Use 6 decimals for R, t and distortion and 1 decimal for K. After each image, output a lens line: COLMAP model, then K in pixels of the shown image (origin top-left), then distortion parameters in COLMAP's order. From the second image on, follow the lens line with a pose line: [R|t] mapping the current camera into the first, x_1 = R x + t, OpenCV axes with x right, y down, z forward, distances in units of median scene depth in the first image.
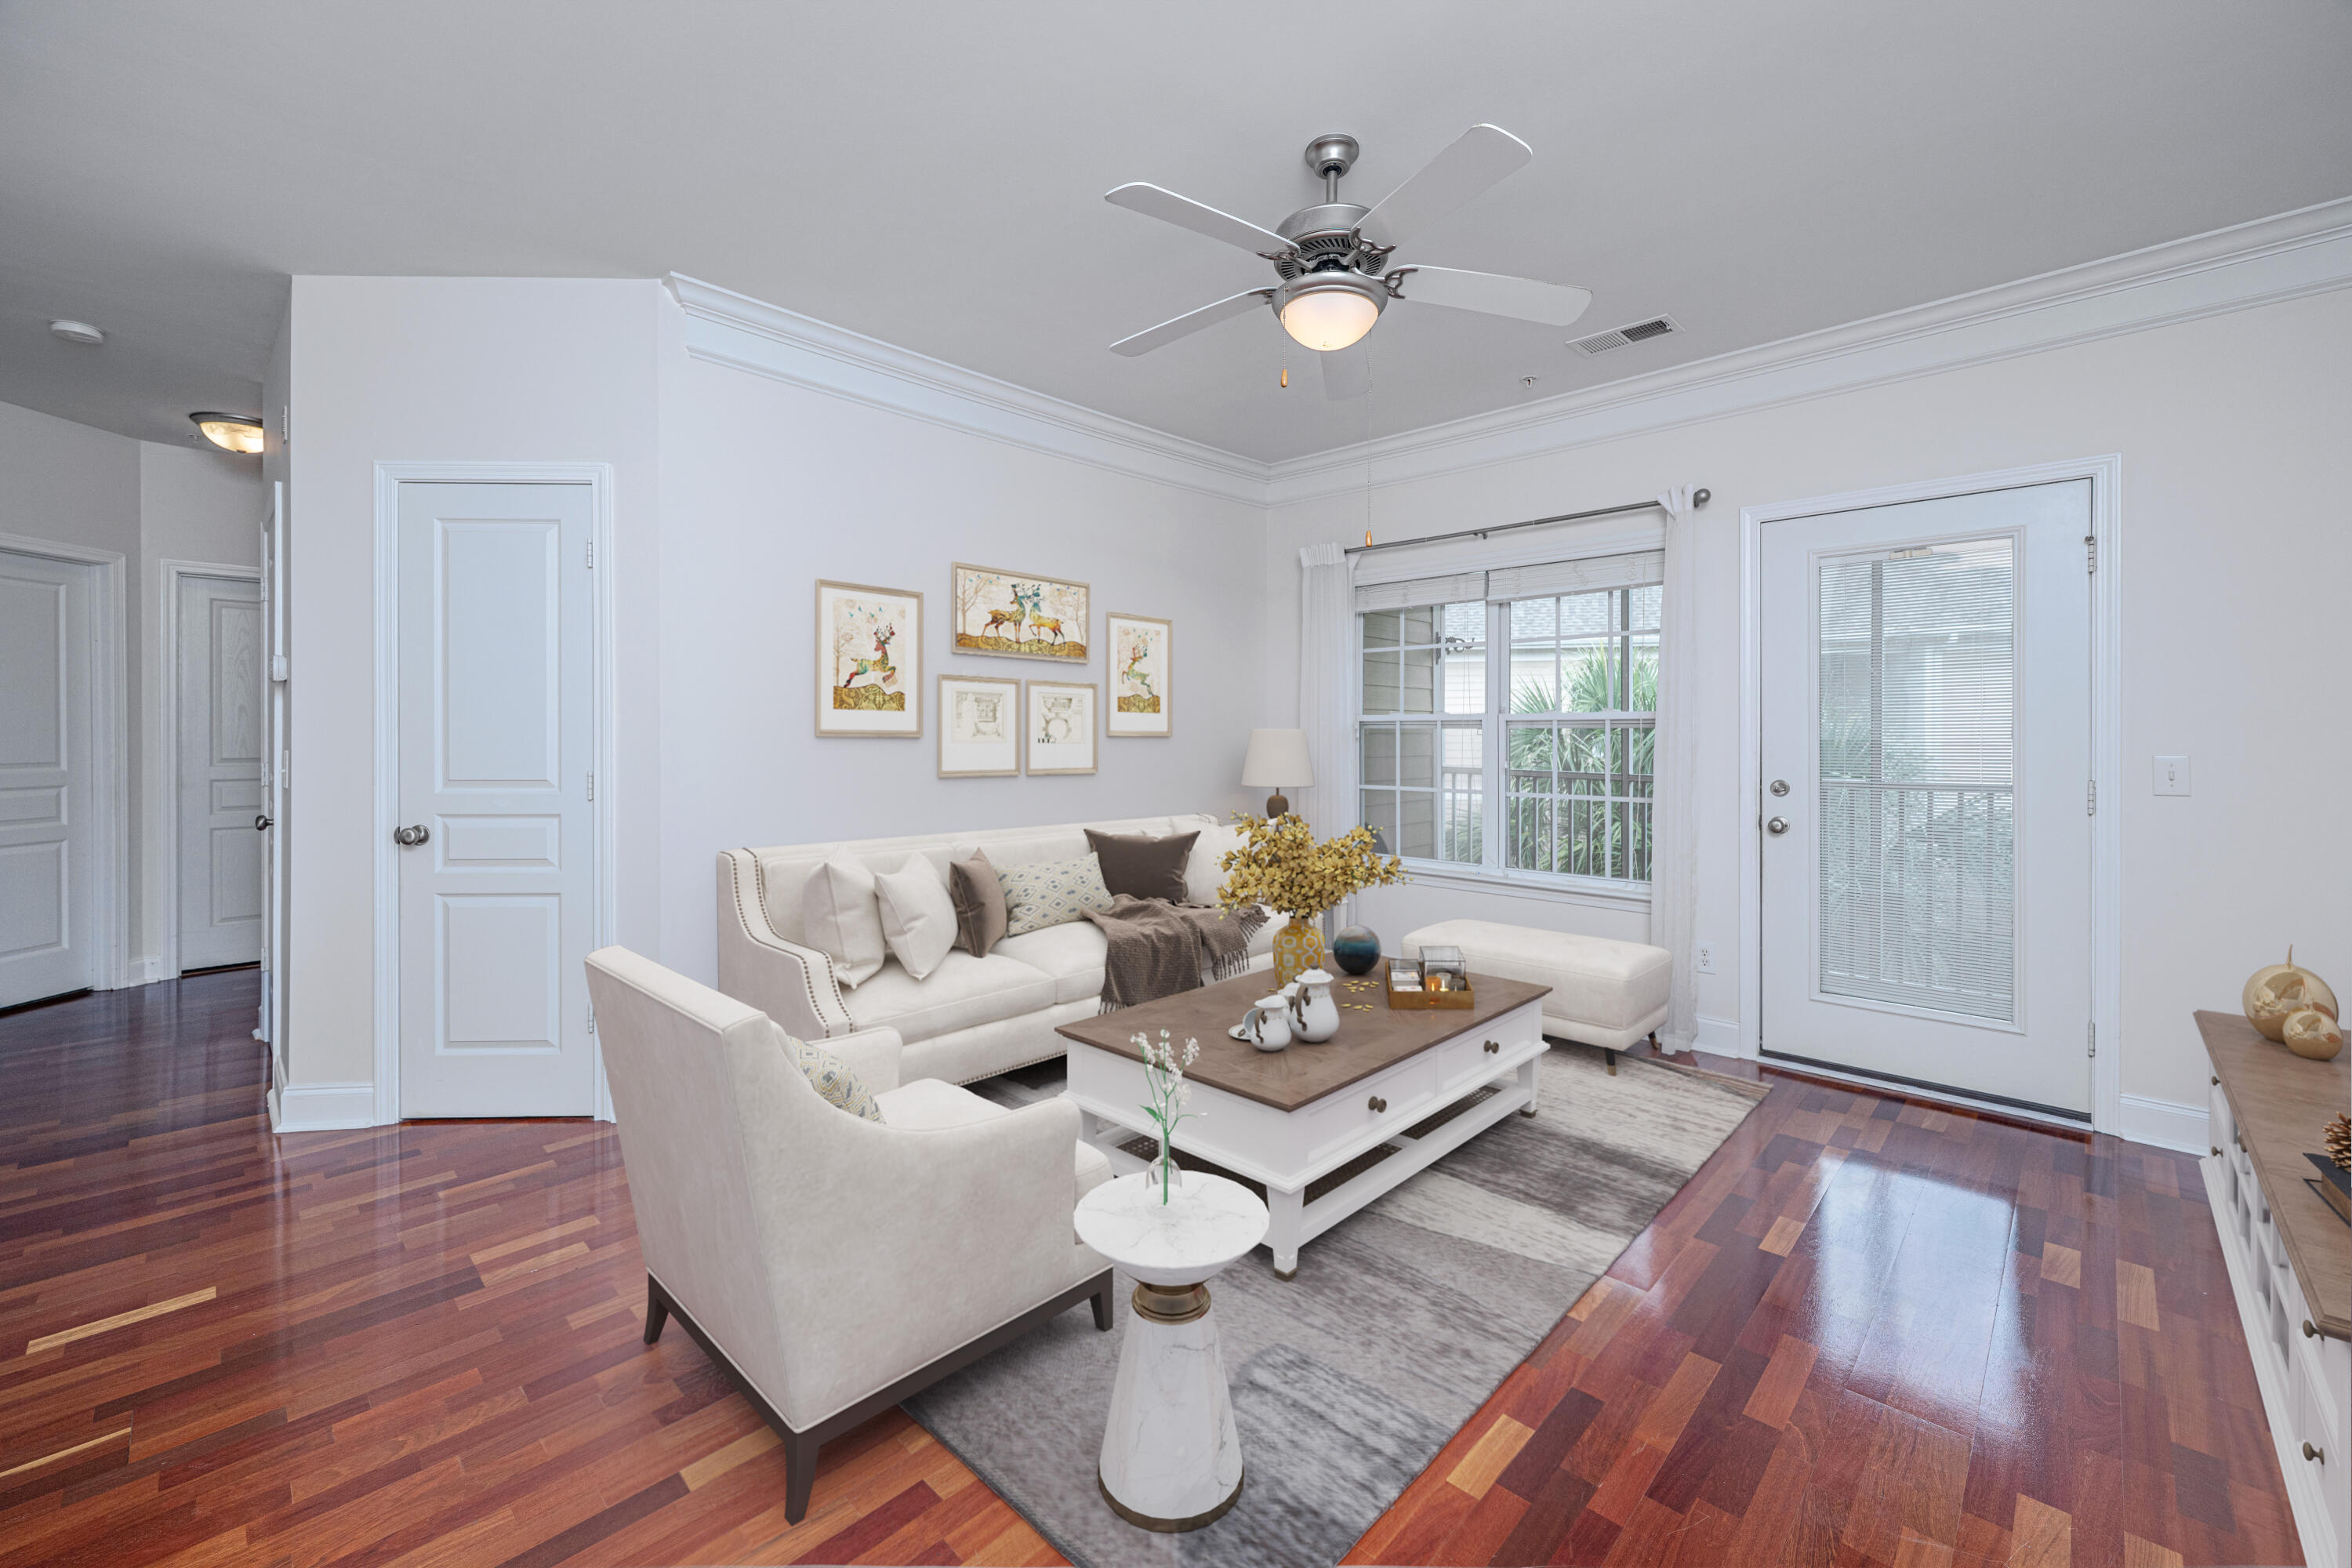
lens RADIAL K [[967.4, 0, 1157.4], [0, 967.4, 738.8], [0, 0, 1]] dist [0.000737, 0.000063]
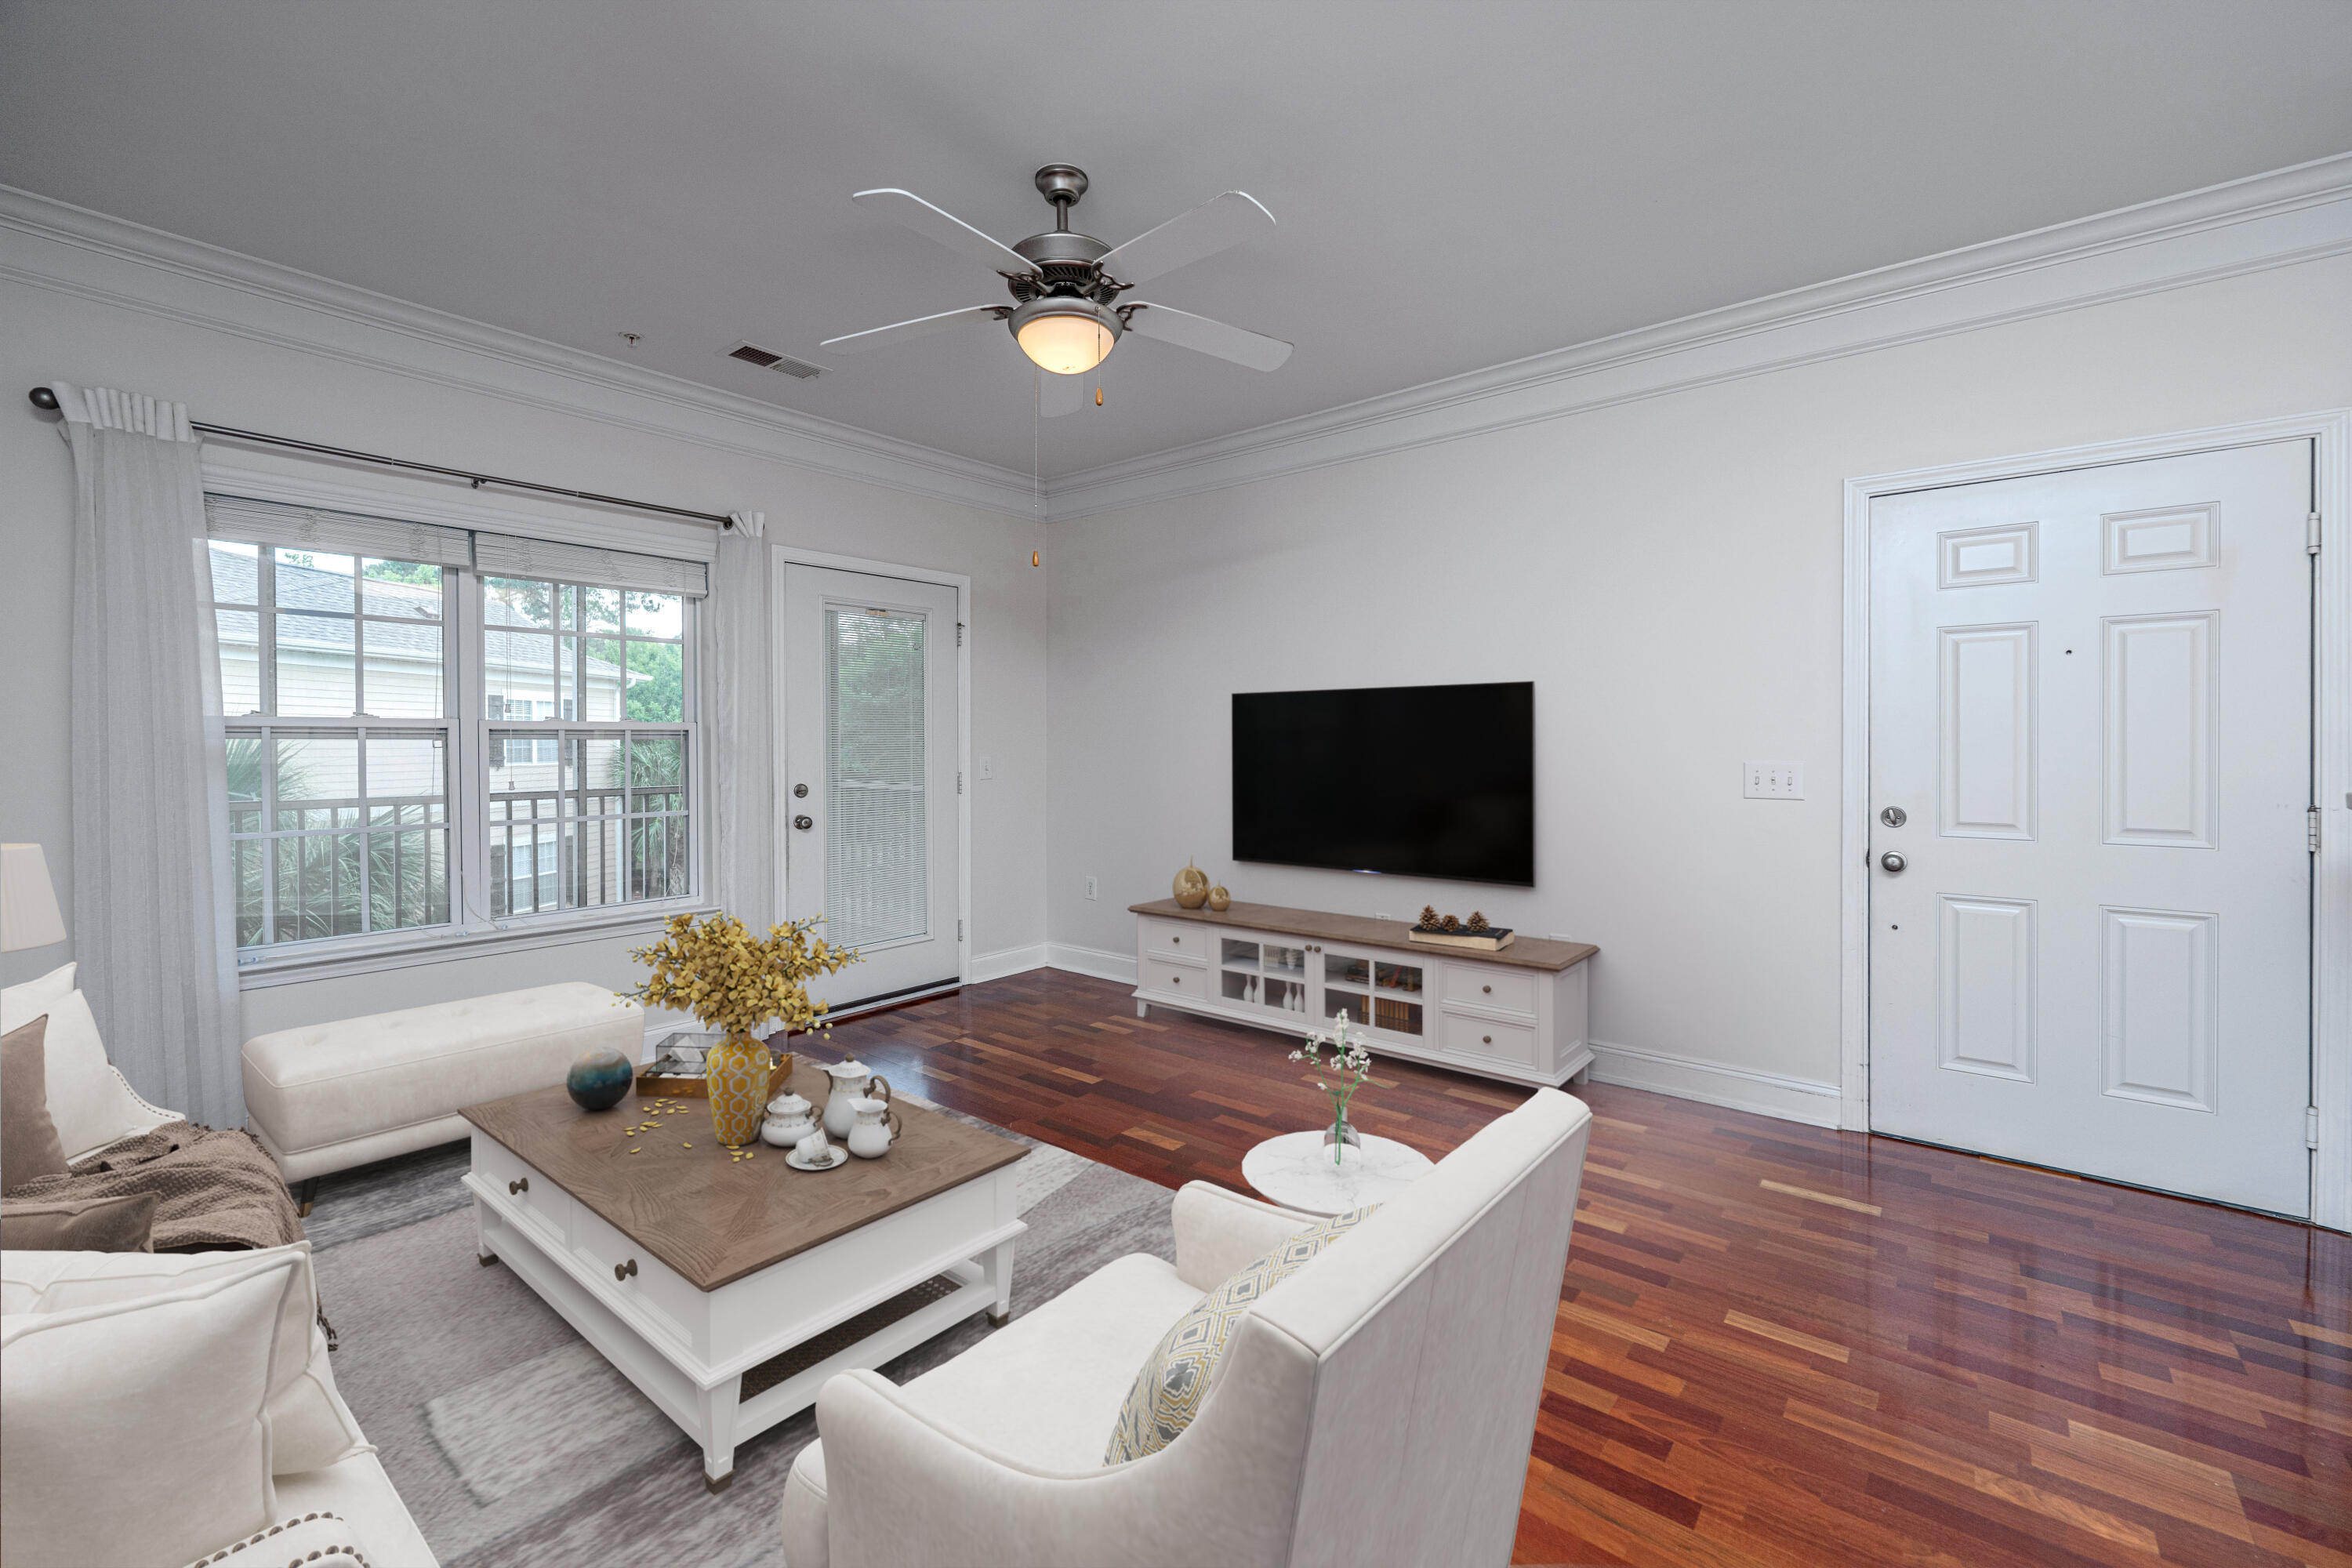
lens RADIAL K [[967.4, 0, 1157.4], [0, 967.4, 738.8], [0, 0, 1]] dist [0.000737, 0.000063]
pose [[-0.084842, -0.008681, 0.996357, -0.678047], [0.003509, 0.999953, 0.009012, -0.025286], [-0.996388, 0.004261, -0.084808, 0.799491]]
